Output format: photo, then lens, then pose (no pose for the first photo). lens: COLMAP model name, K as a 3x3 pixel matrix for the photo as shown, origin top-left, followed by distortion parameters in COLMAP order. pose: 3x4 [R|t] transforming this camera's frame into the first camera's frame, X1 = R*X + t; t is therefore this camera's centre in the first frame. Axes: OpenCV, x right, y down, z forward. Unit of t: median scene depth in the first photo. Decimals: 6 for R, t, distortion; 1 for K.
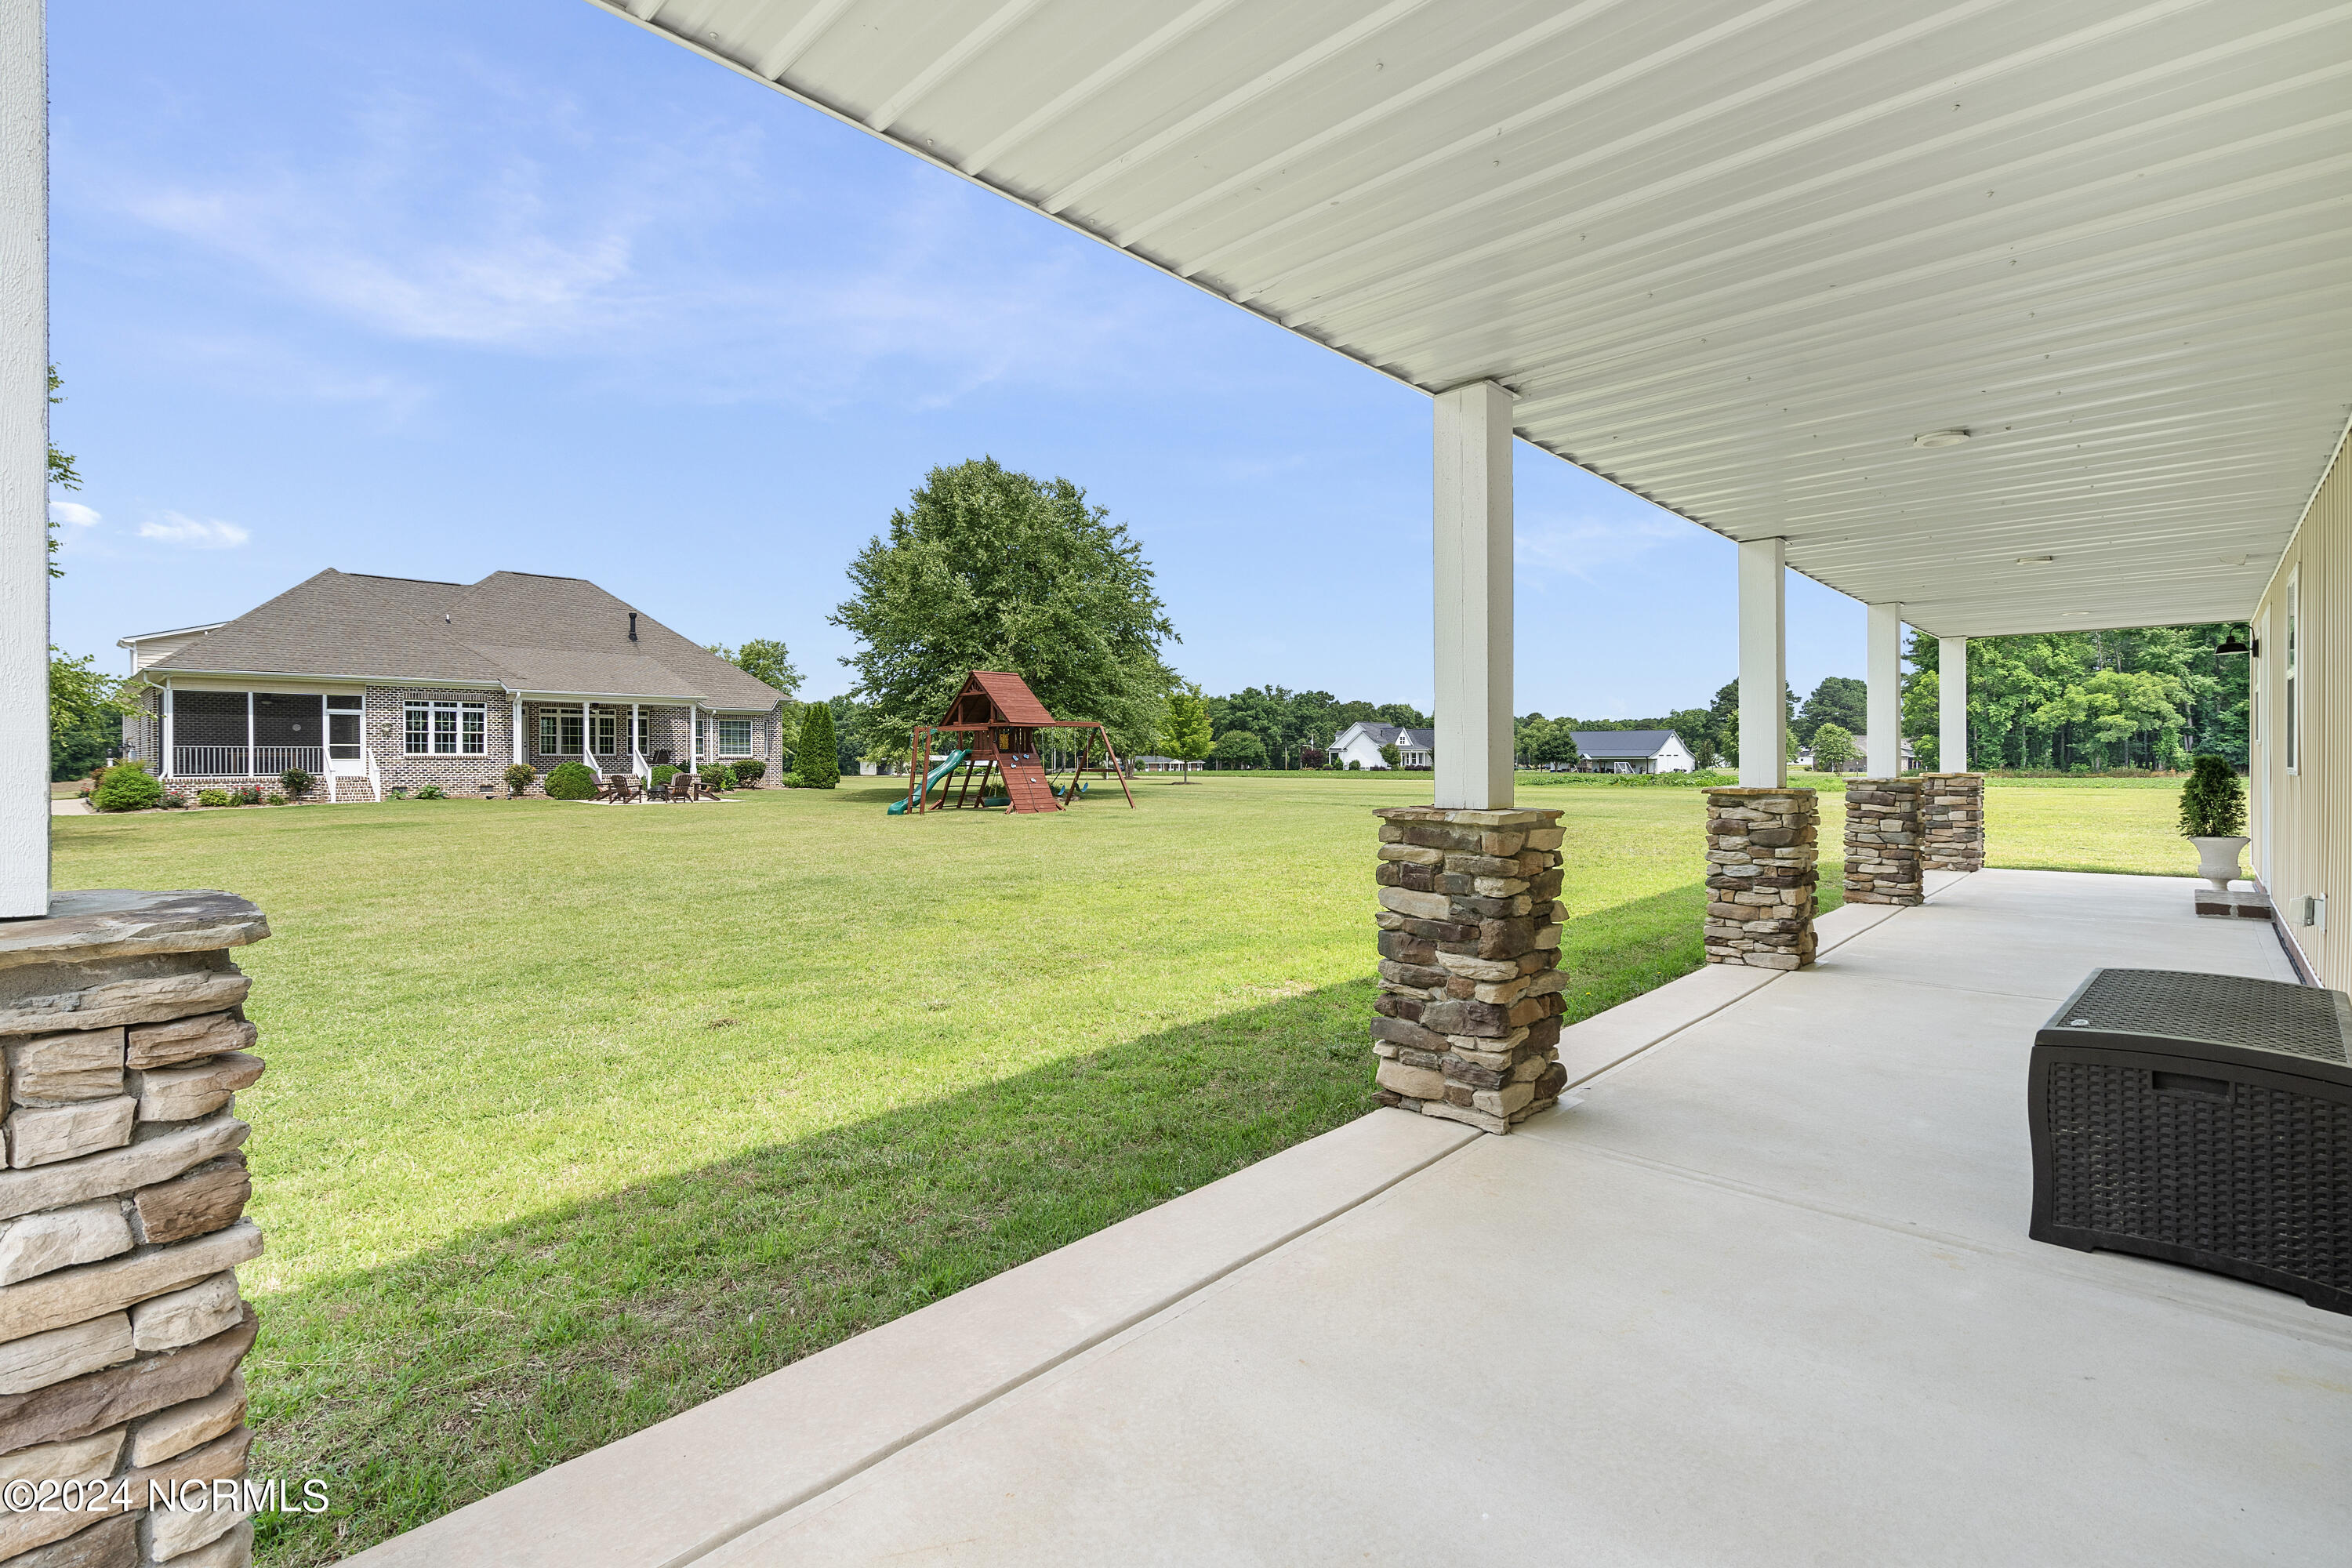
lens RADIAL K [[1083.7, 0, 1166.6], [0, 1083.7, 774.6], [0, 0, 1]] dist [0.000575, 0.000134]
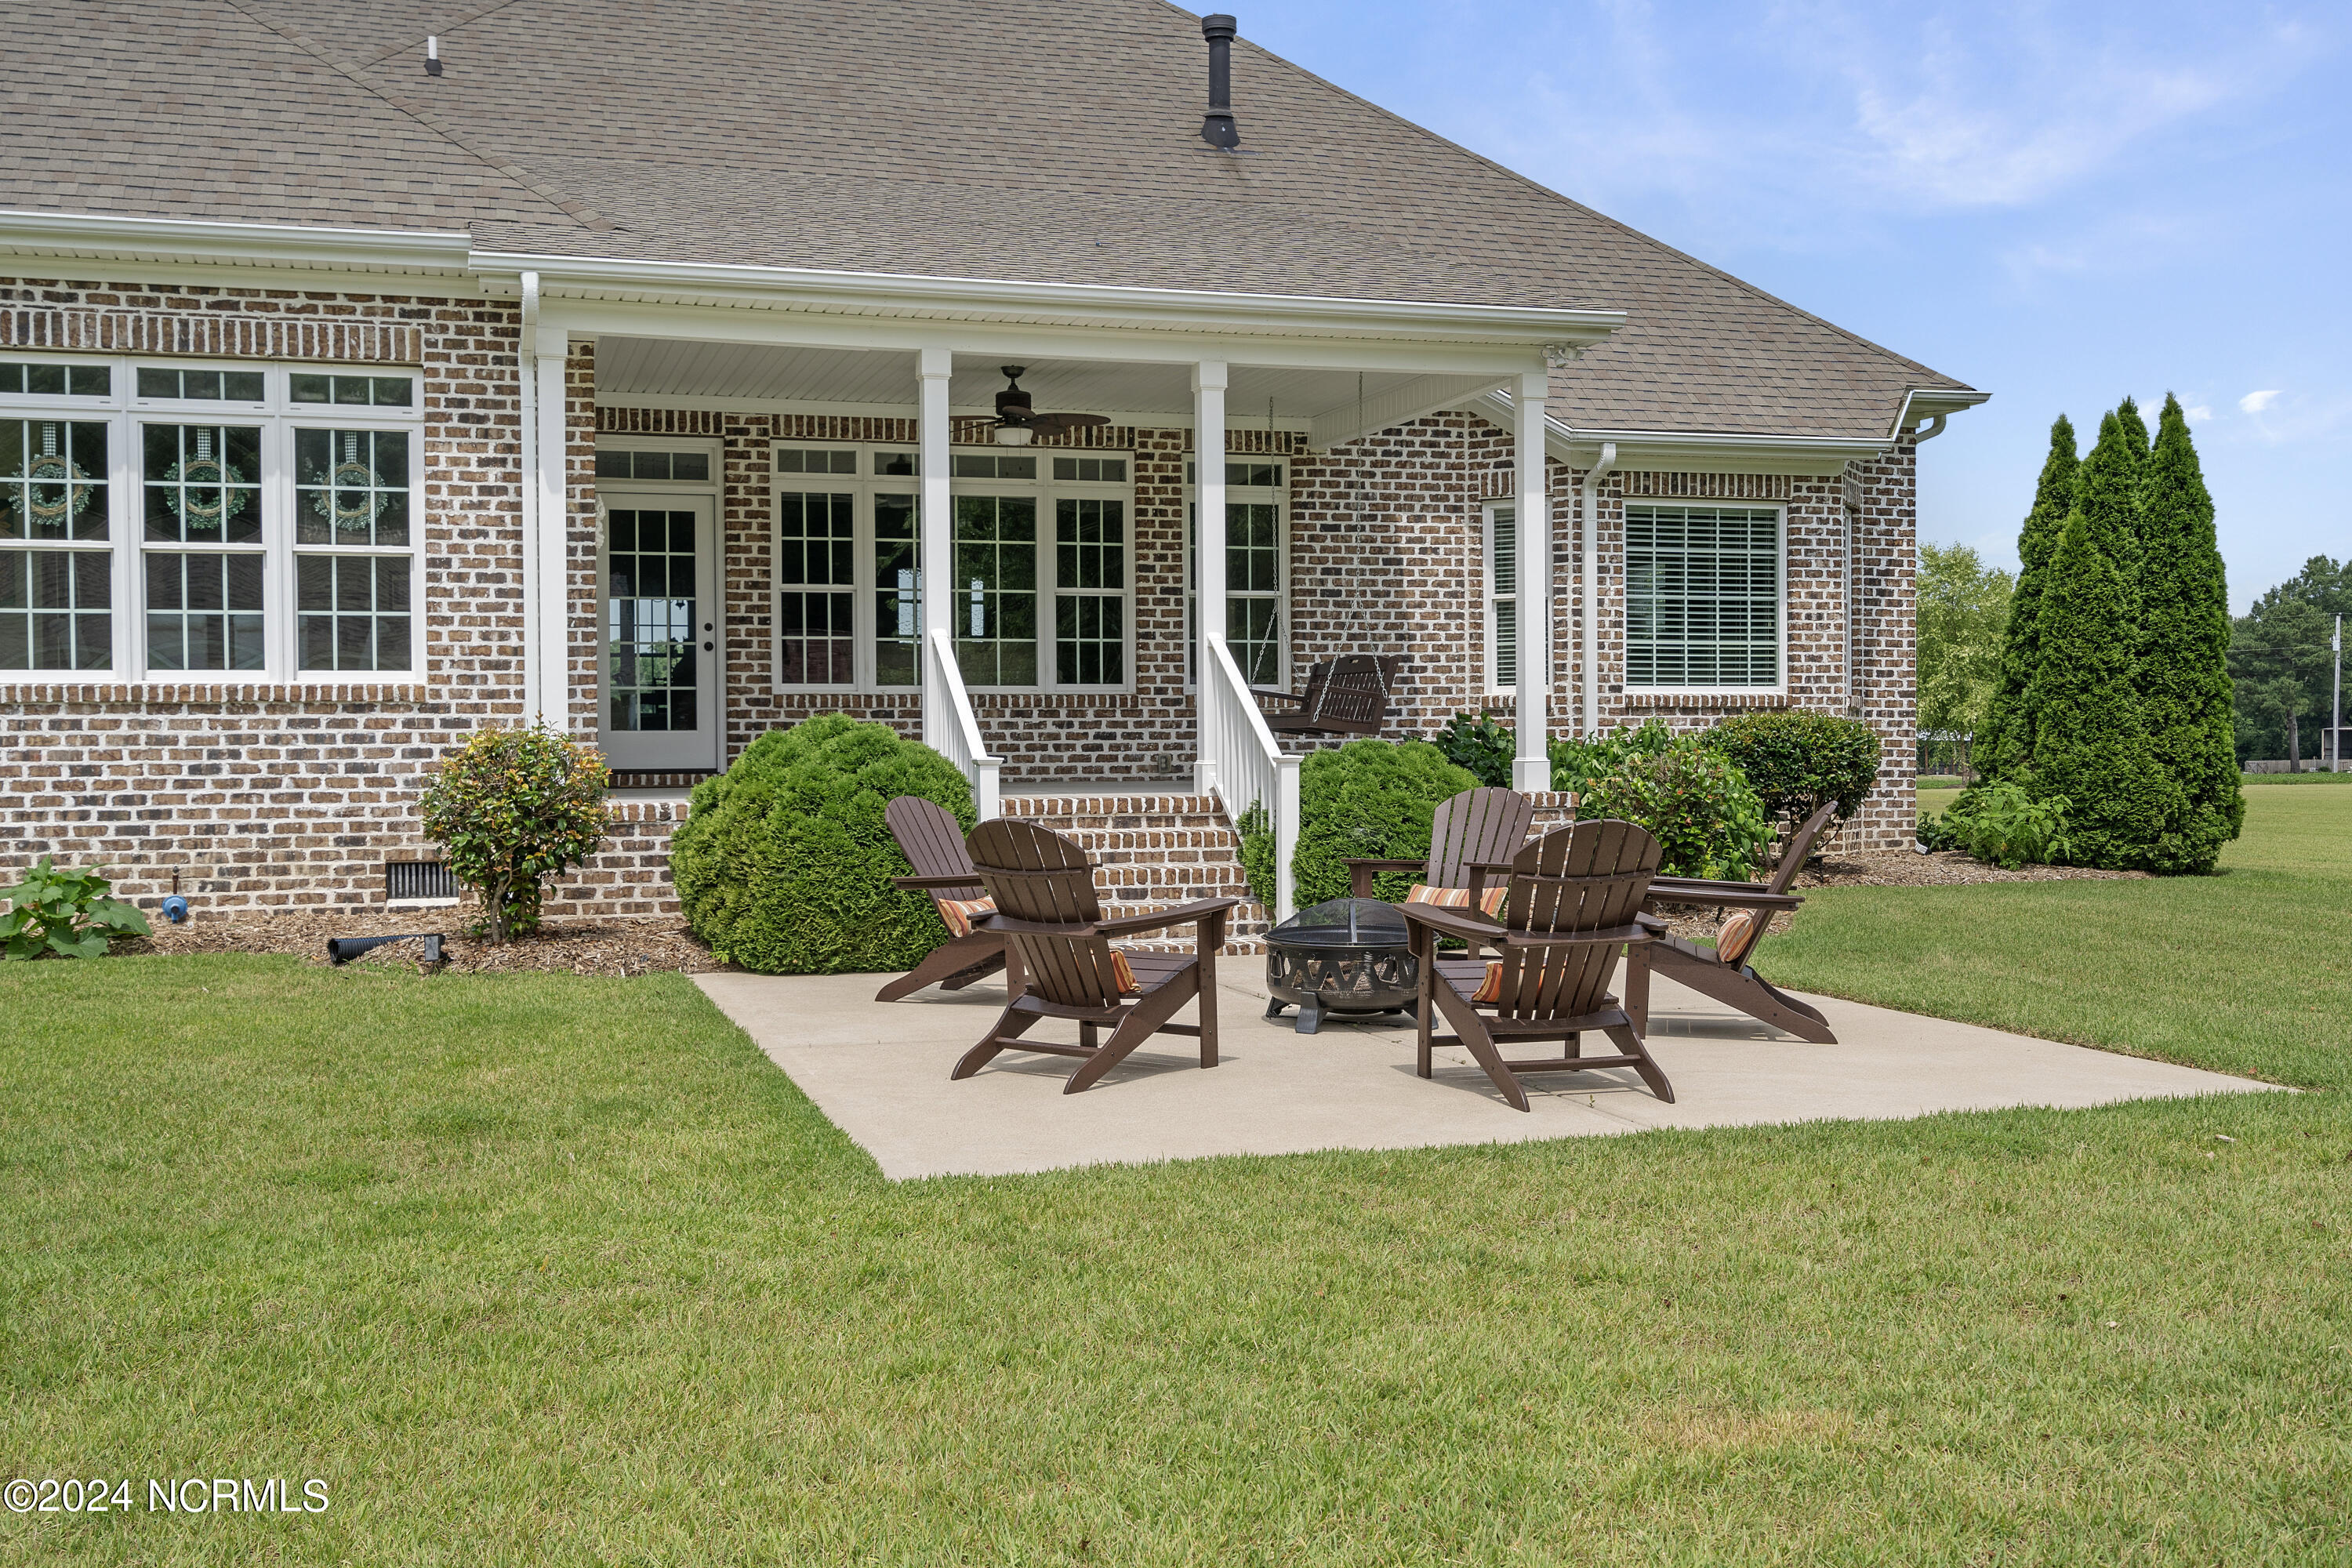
lens RADIAL K [[2353.7, 0, 1175.7], [0, 2353.7, 777.4], [0, 0, 1]] dist [0.002750, 0.000000]
pose [[0.881238, 0.004855, -0.472647, -0.329066], [-0.003946, 0.999988, 0.002915, -0.004441], [0.472656, -0.000703, 0.881247, 0.689603]]
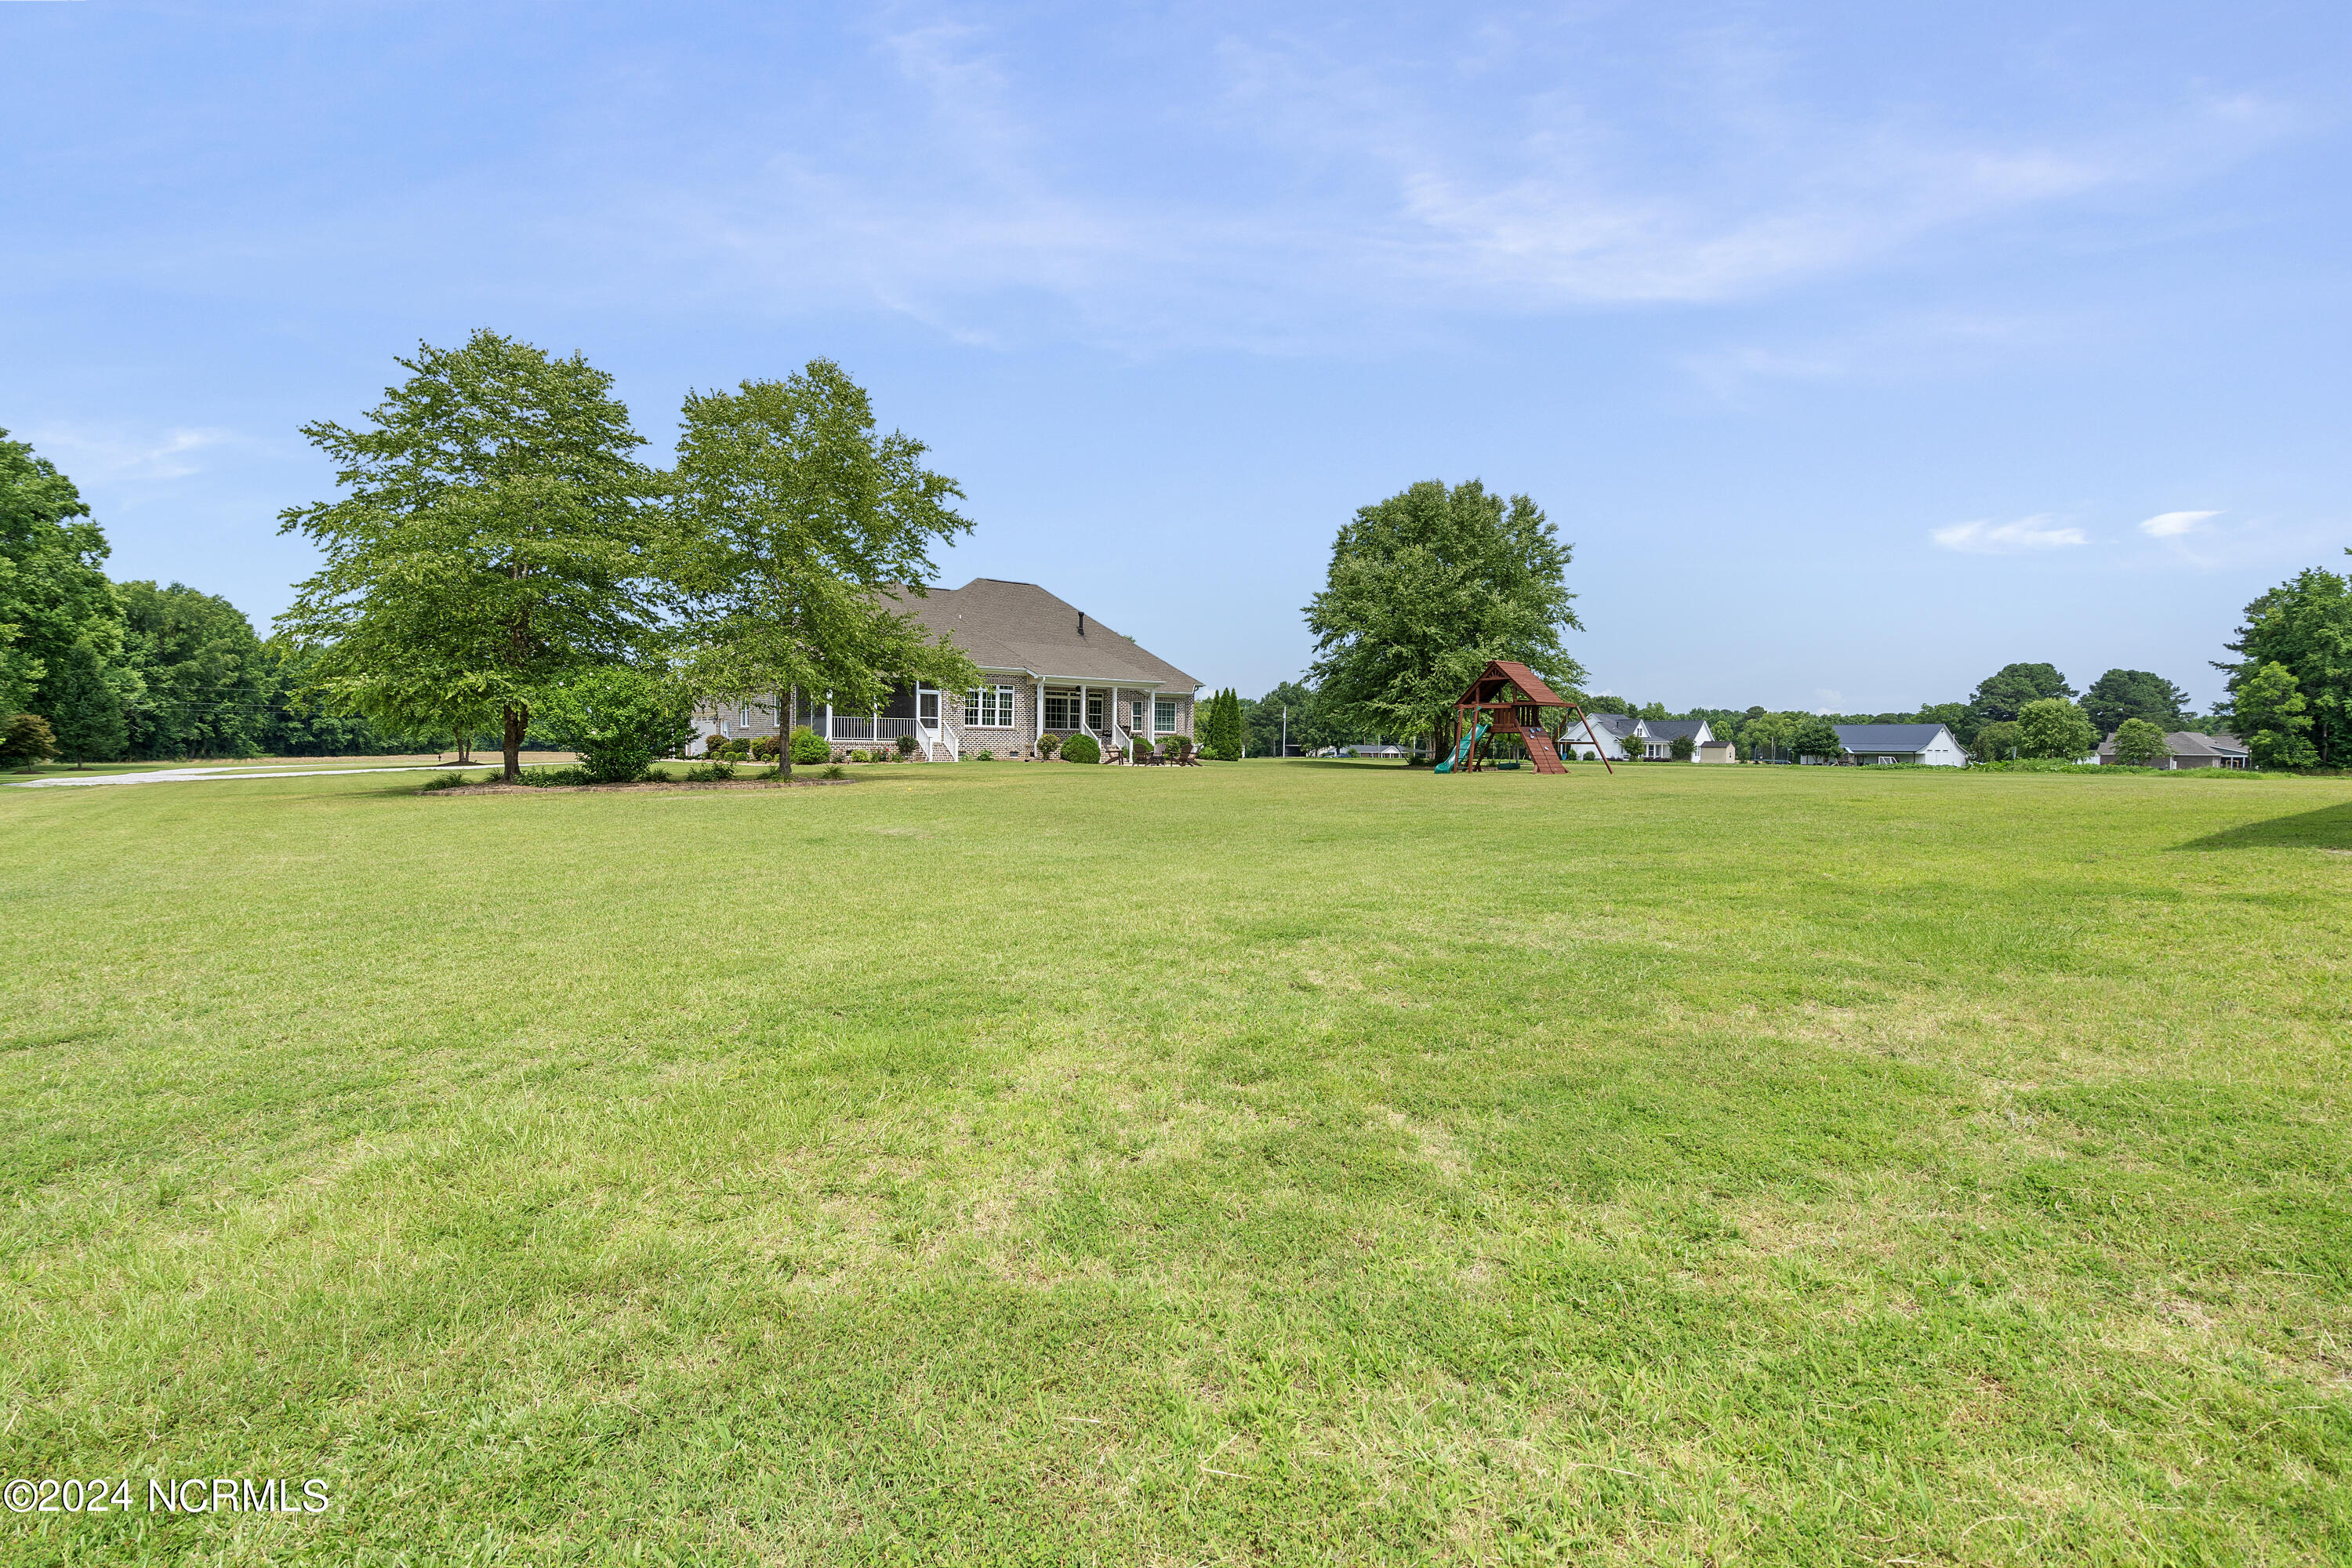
lens RADIAL K [[1083.7, 0, 1164.7], [0, 1083.7, 783.7], [0, 0, 1]] dist [0.000575, 0.000134]
pose [[0.987870, 0.018641, -0.154163, -0.245902], [-0.016051, 0.999709, 0.018025, 0.020498], [0.154454, -0.015332, 0.987881, -0.201097]]
